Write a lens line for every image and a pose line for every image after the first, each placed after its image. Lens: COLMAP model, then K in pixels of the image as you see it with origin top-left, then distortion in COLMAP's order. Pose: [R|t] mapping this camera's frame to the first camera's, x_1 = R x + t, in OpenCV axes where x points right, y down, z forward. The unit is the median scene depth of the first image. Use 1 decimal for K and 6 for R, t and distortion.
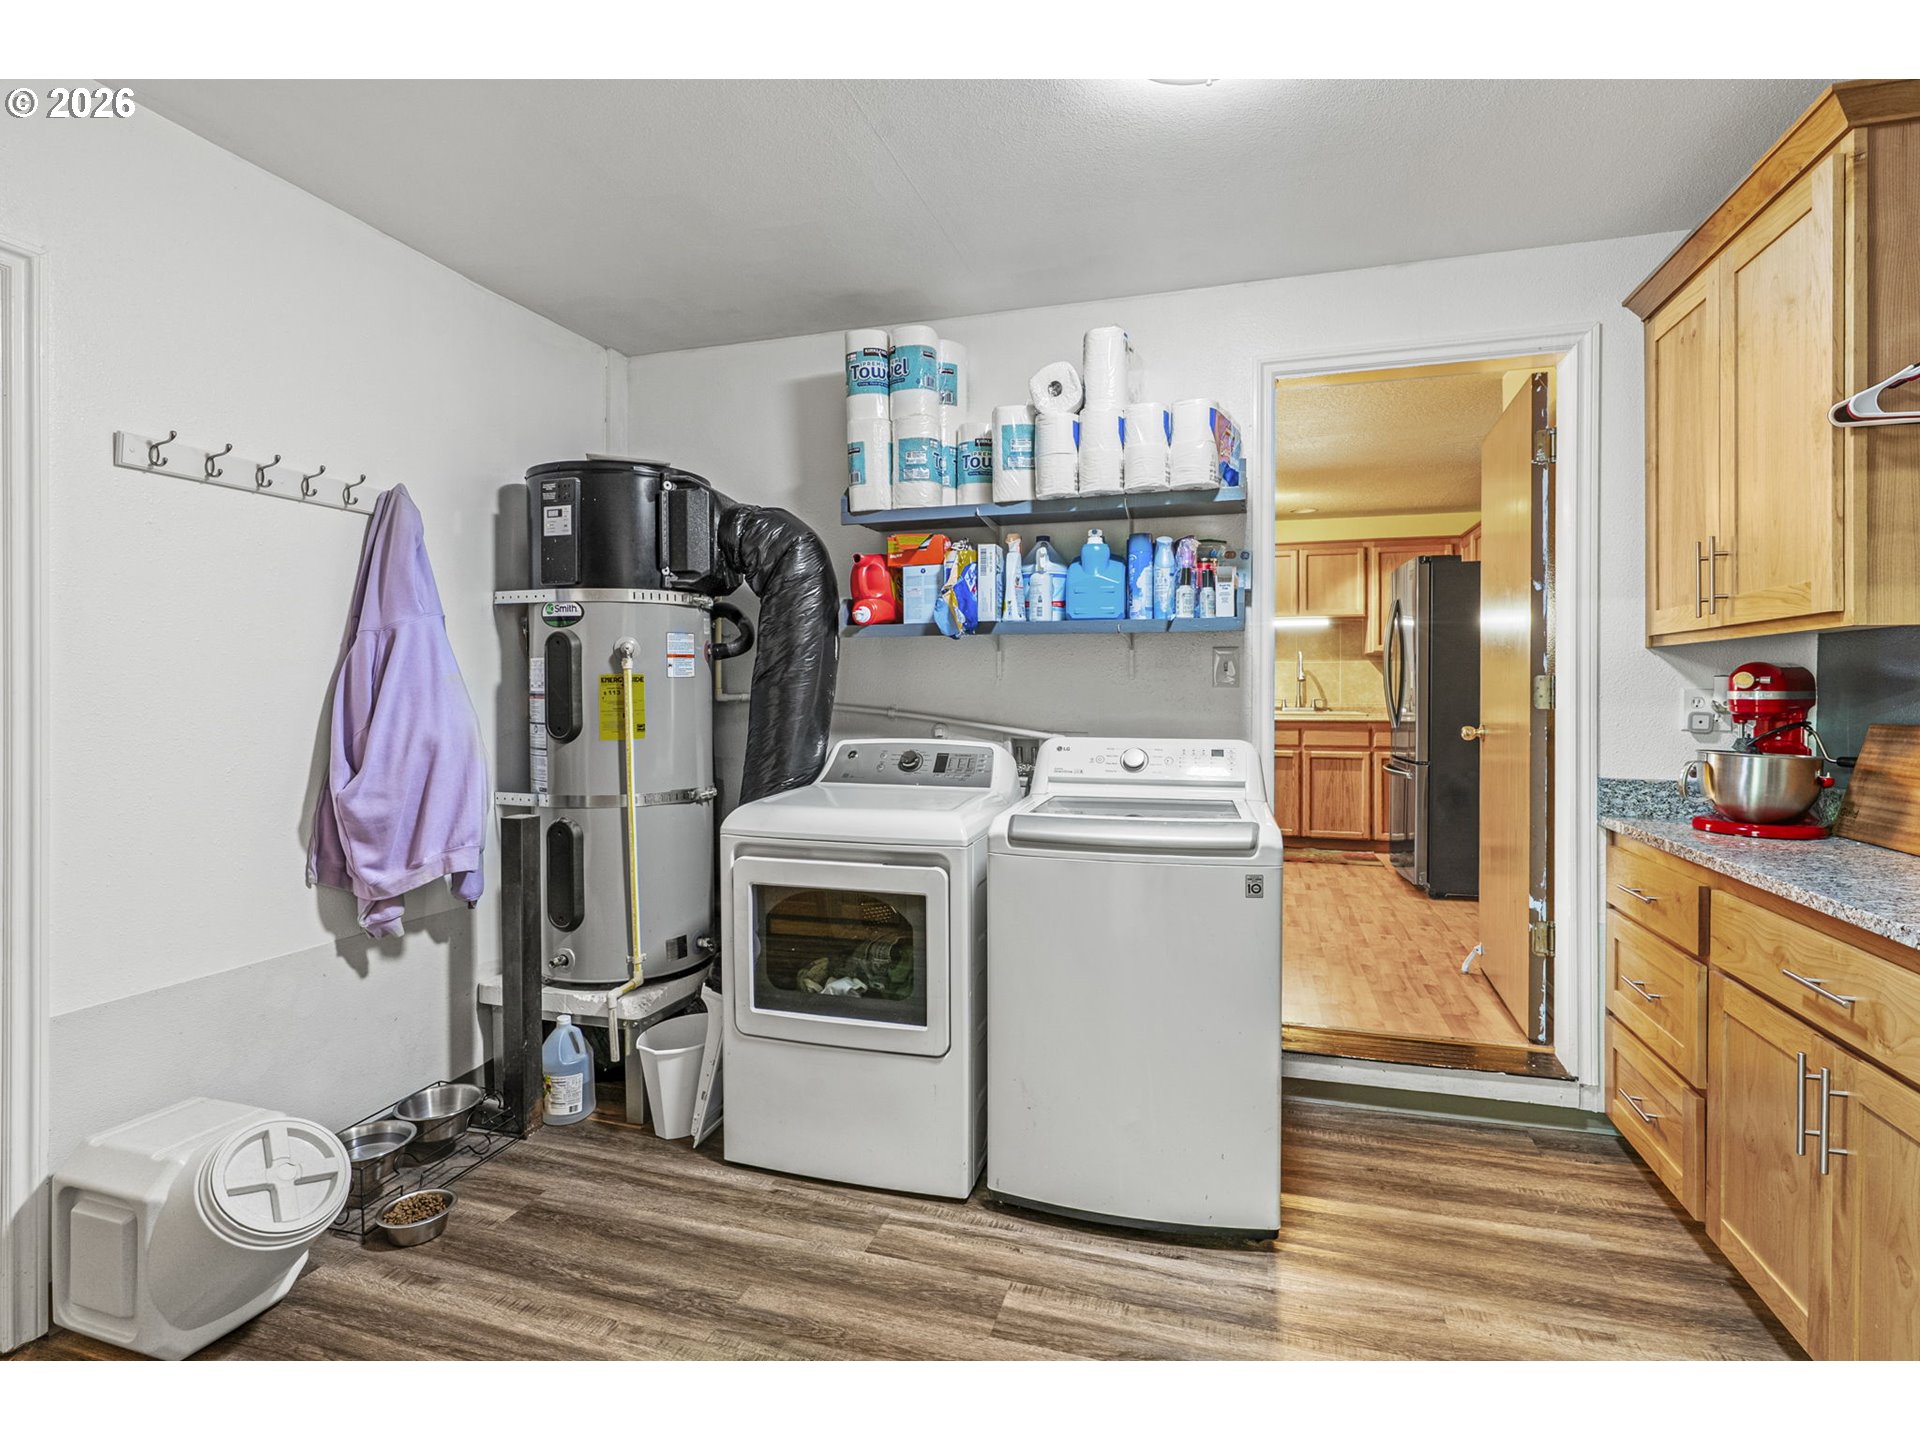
lens RADIAL K [[984.8, 0, 944.3], [0, 984.8, 678.8], [0, 0, 1]] dist [-0.003102, -0.000104]
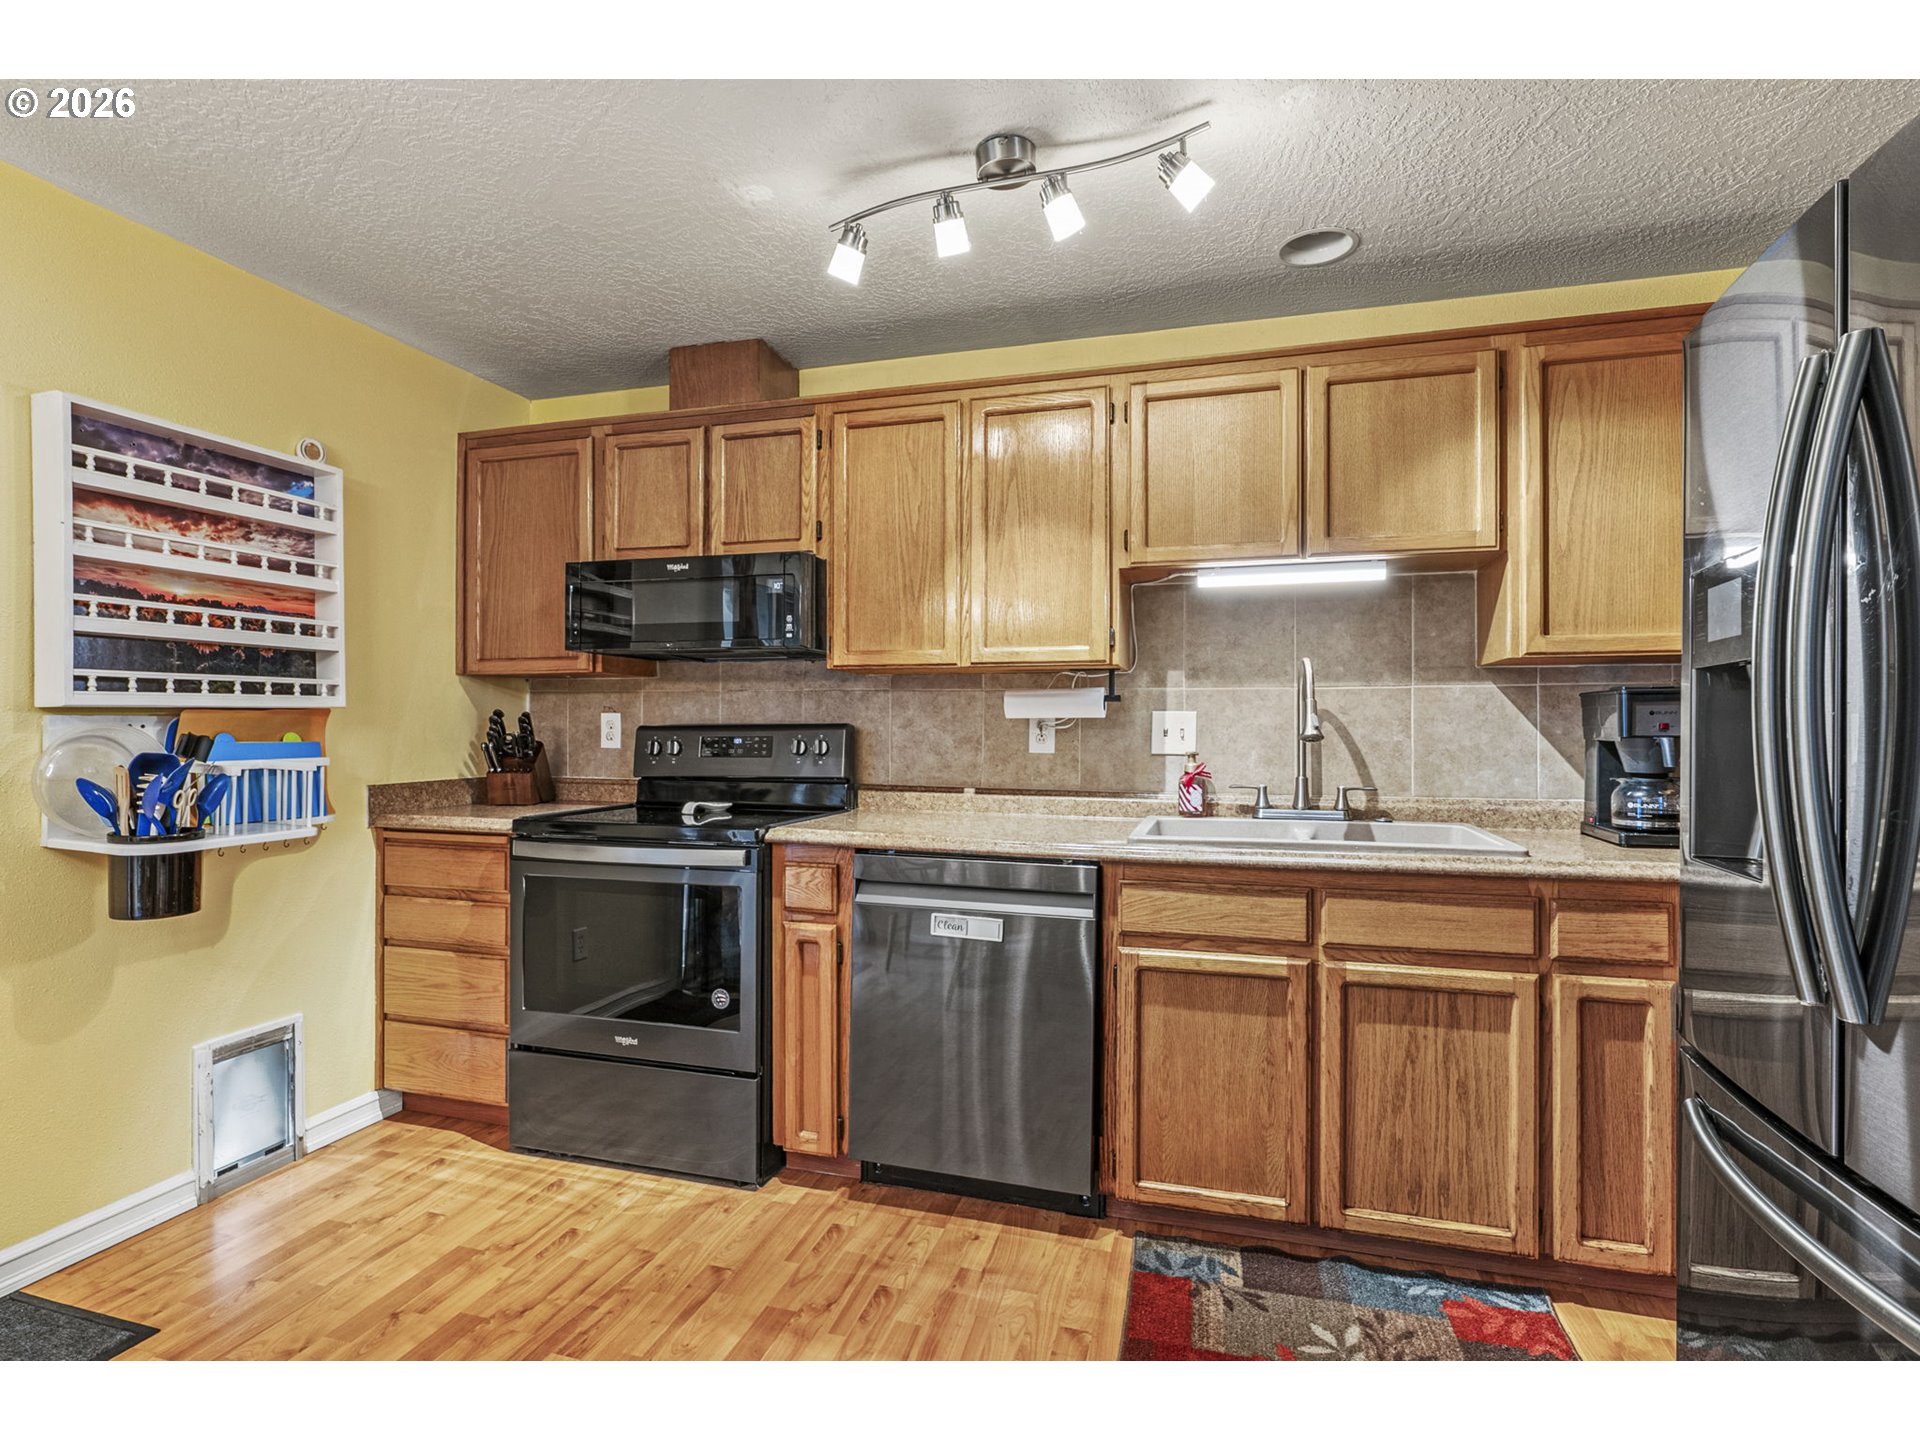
lens RADIAL K [[975.0, 0, 948.9], [0, 975.0, 717.5], [0, 0, 1]] dist [-0.007599, 0.003884]
pose [[0.999931, 0.001601, 0.011667, 0.231683], [-0.001547, 0.999988, -0.004681, -0.003830], [-0.011675, 0.004662, 0.999921, 0.660805]]
